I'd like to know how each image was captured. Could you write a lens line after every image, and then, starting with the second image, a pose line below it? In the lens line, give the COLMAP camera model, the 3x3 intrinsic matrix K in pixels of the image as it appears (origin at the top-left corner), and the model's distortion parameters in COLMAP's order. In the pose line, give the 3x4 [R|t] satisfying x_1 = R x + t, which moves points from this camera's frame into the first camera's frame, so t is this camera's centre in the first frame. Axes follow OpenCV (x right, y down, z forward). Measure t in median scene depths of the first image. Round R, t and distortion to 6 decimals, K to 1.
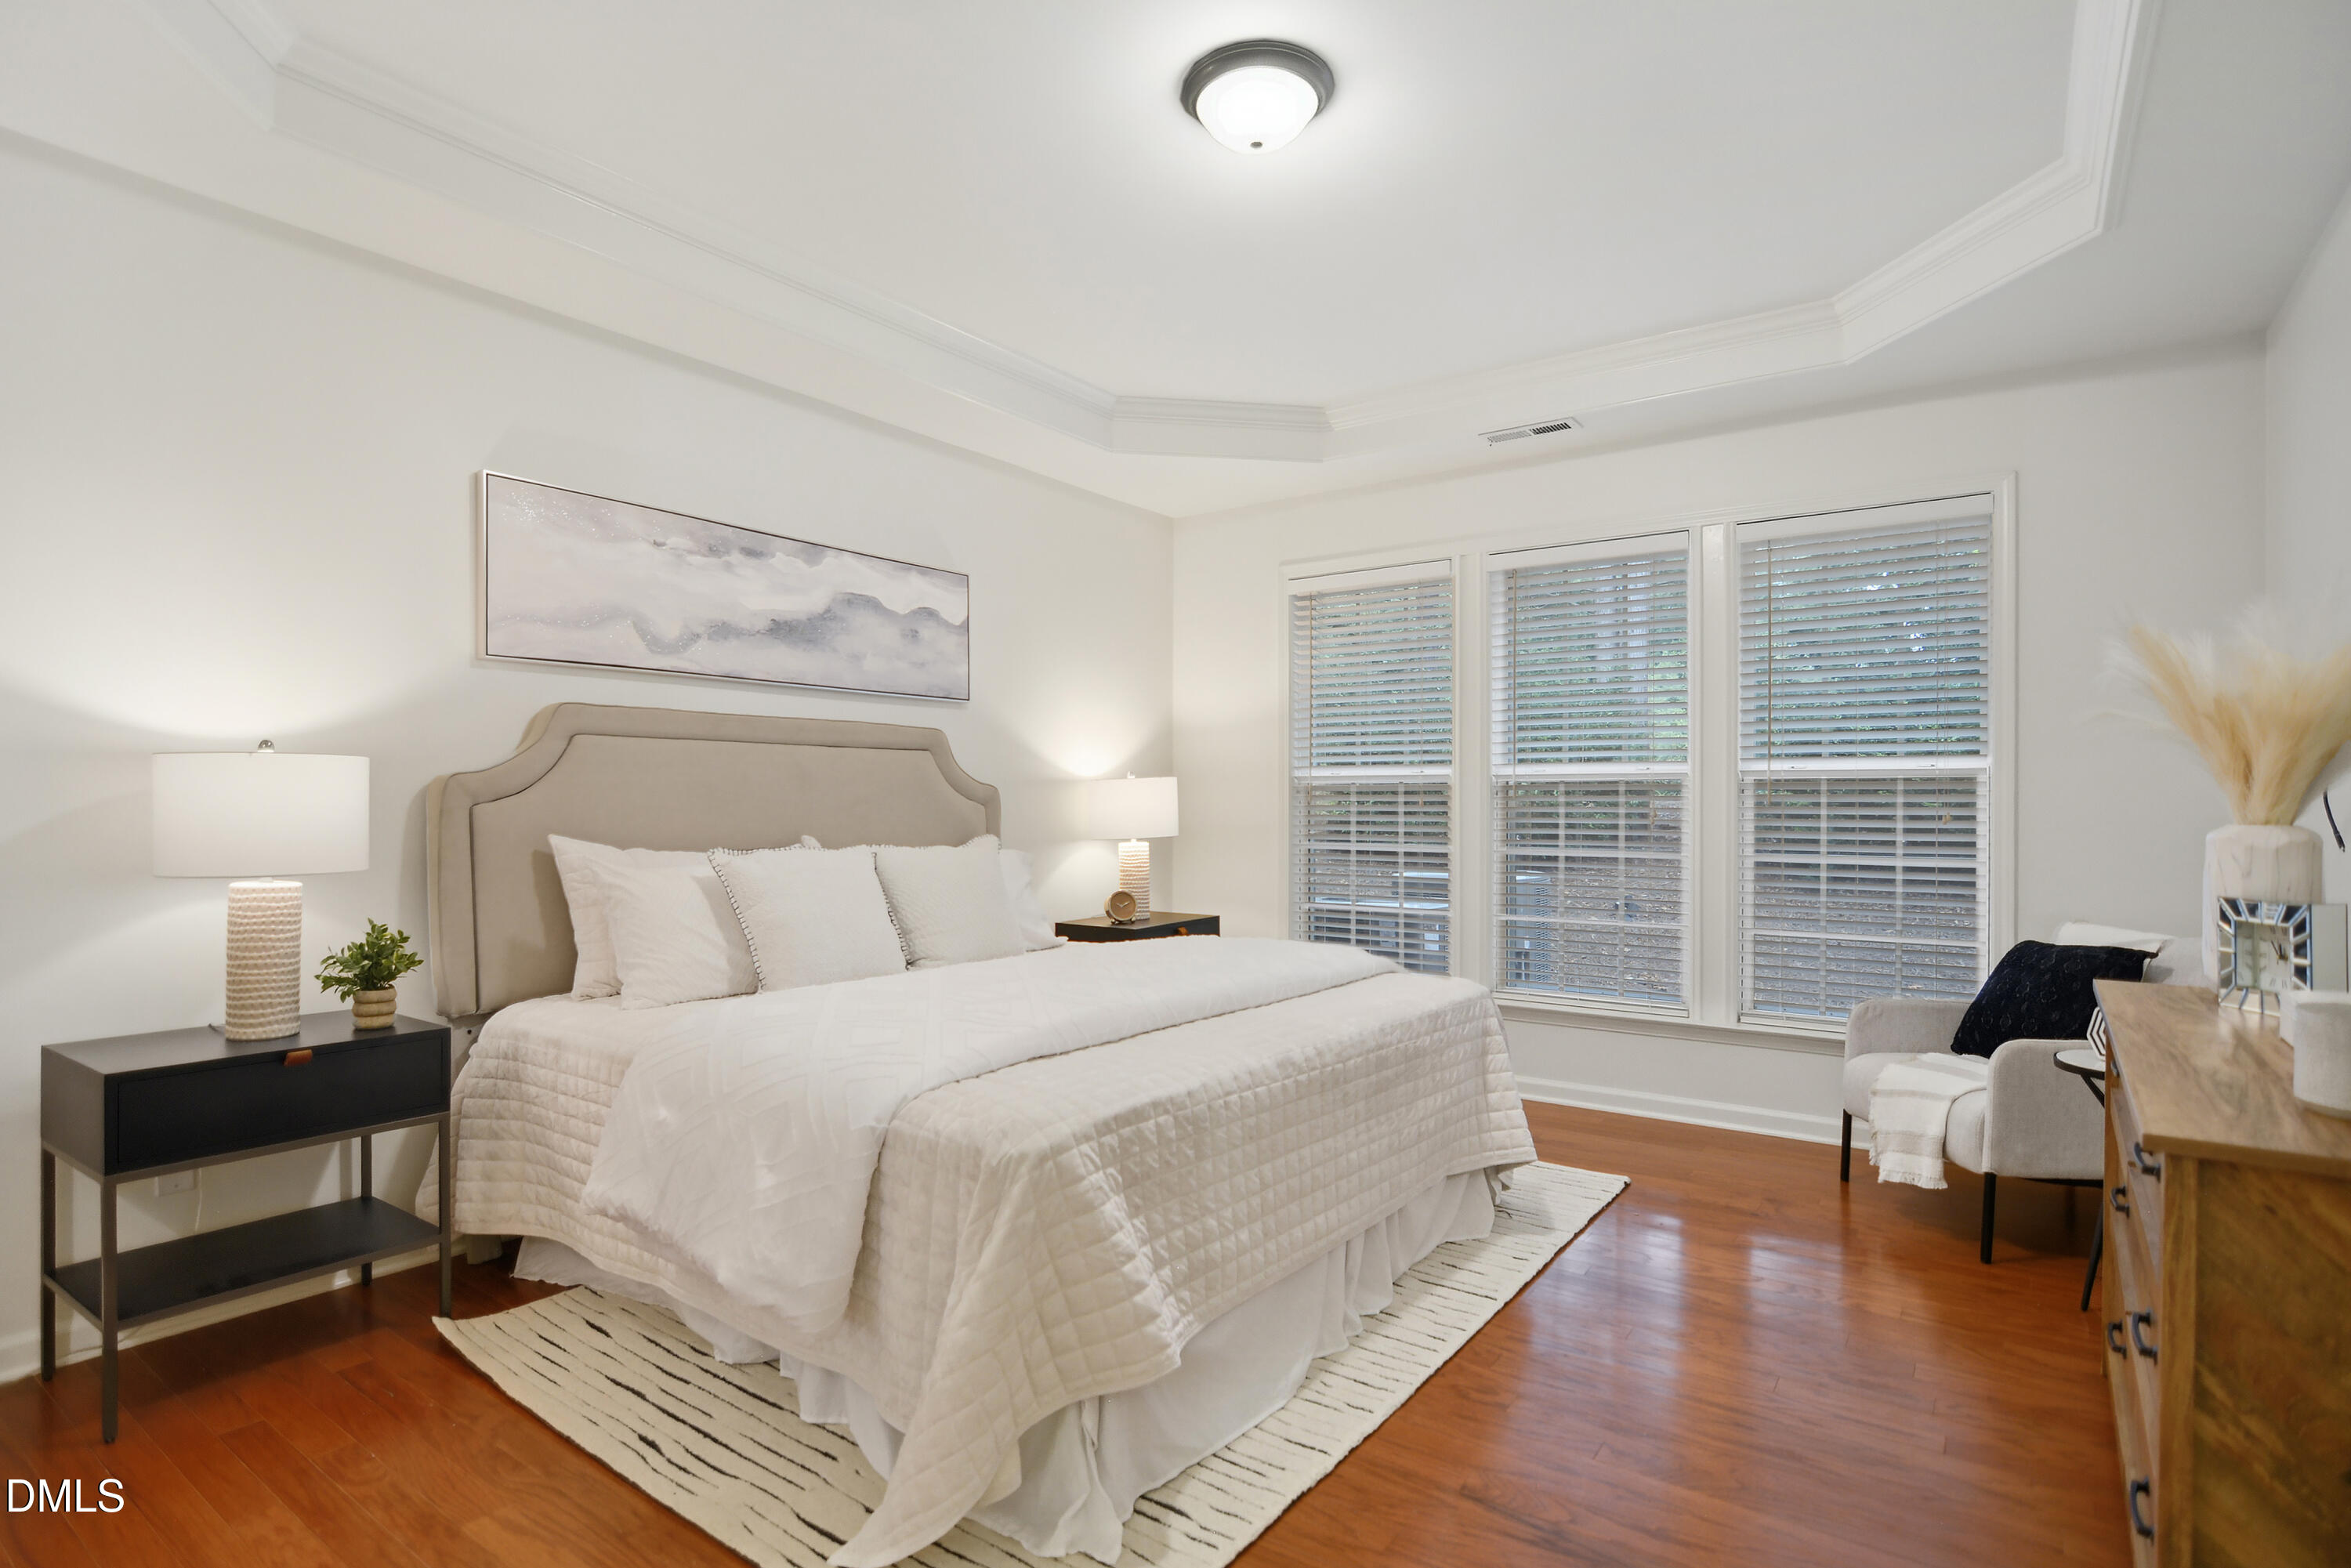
lens RADIAL K [[1159.9, 0, 1160.5], [0, 1159.9, 789.9], [0, 0, 1]] dist [-0.015121, 0.000202]
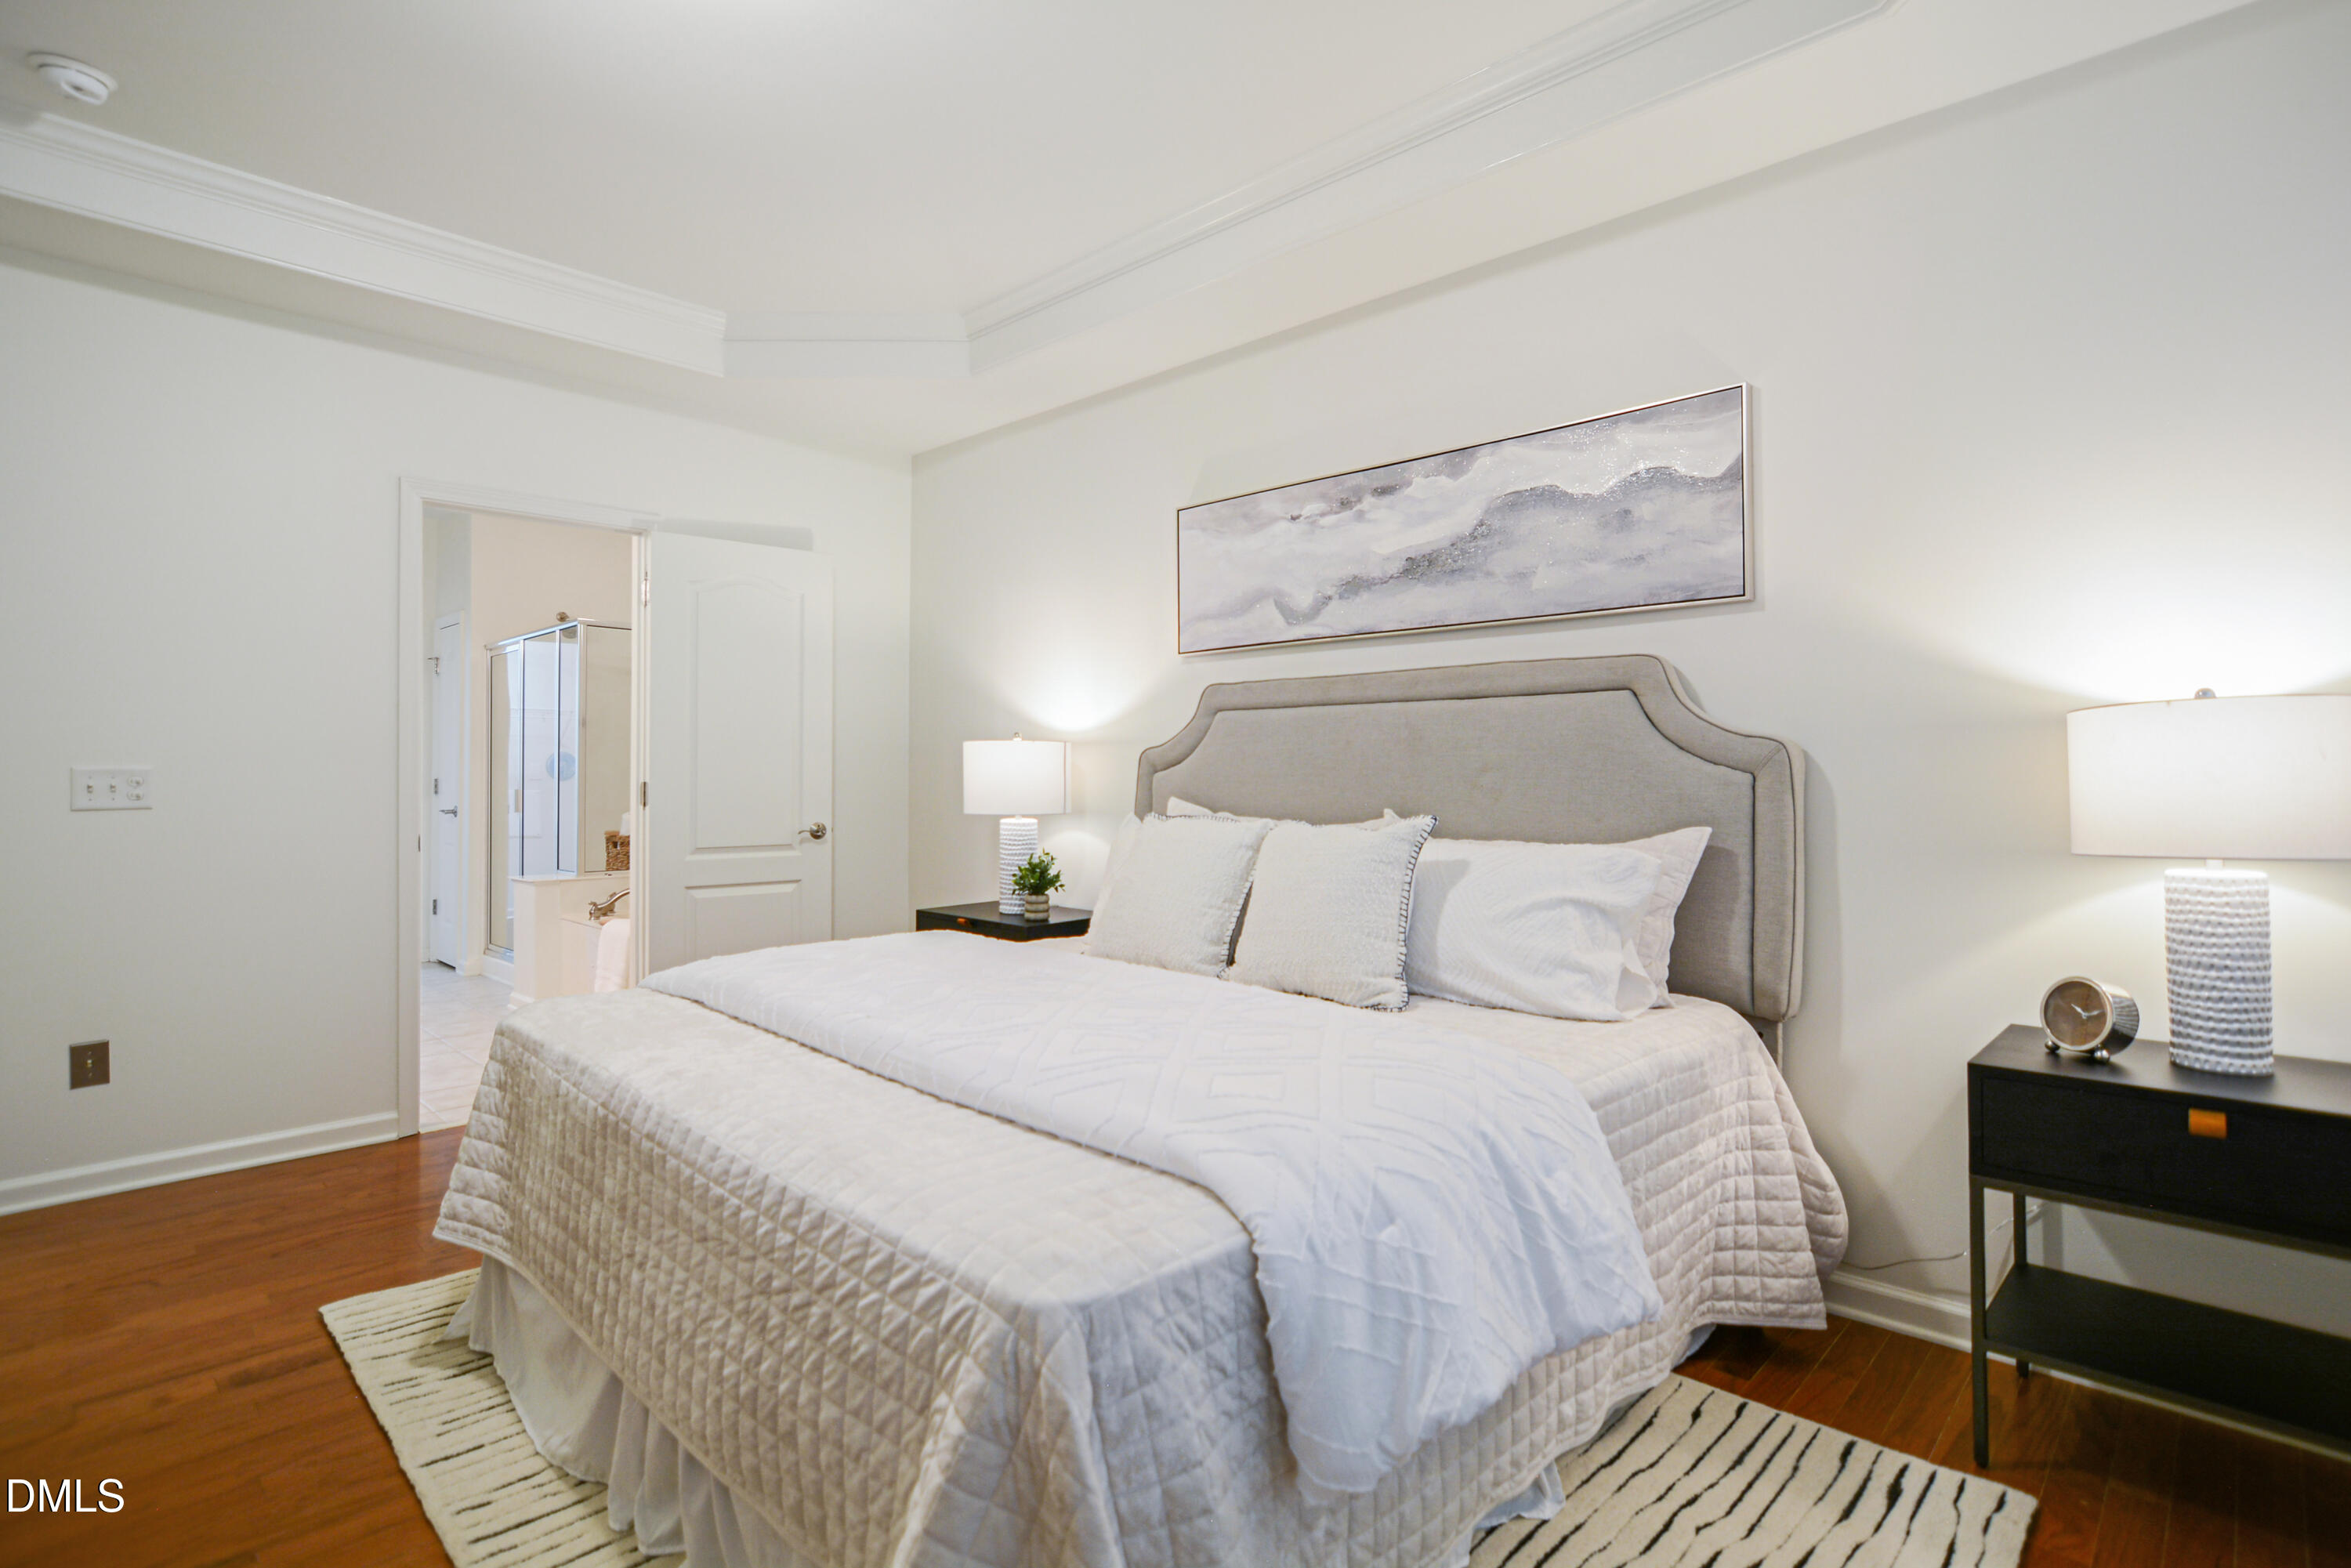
lens RADIAL K [[1149.2, 0, 1174.6], [0, 1149.2, 752.2], [0, 0, 1]] dist [-0.017425, -0.000157]
pose [[-0.129628, -0.024844, -0.991251, 0.518007], [0.005718, 0.999651, -0.025803, 0.018127], [0.991546, -0.009013, -0.129441, 0.910690]]
